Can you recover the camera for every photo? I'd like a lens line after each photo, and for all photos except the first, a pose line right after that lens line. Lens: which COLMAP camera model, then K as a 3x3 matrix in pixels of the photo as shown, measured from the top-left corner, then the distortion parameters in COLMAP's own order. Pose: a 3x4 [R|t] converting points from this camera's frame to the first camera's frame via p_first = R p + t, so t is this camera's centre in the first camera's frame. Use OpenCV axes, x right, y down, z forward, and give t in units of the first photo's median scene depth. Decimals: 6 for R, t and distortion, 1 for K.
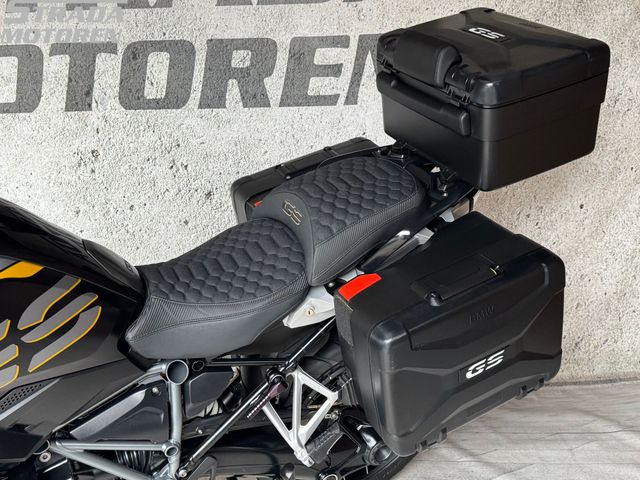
lens RADIAL K [[682.5, 0, 320.0], [0, 682.5, 240.0], [0, 0, 1]] dist [0.265519, -0.674235]
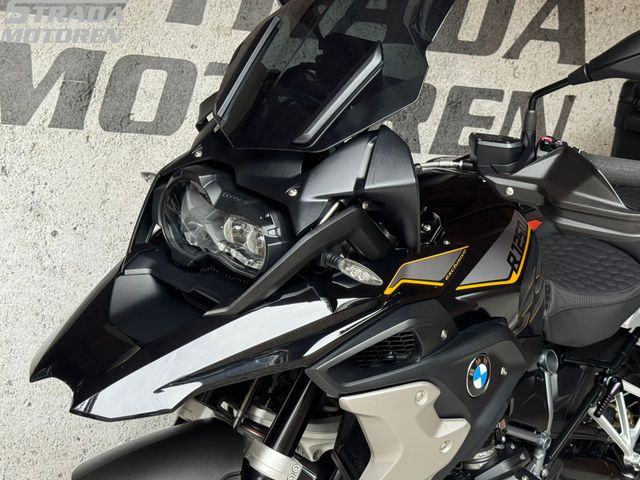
lens RADIAL K [[992.5, 0, 320.0], [0, 992.5, 240.0], [0, 0, 1]] dist [0.206056, -0.531482]
pose [[0.929781, 0.063507, 0.362593, -0.698530], [0.014671, 0.977830, -0.208884, 0.208479], [-0.367820, 0.199536, 0.908237, -0.162343]]
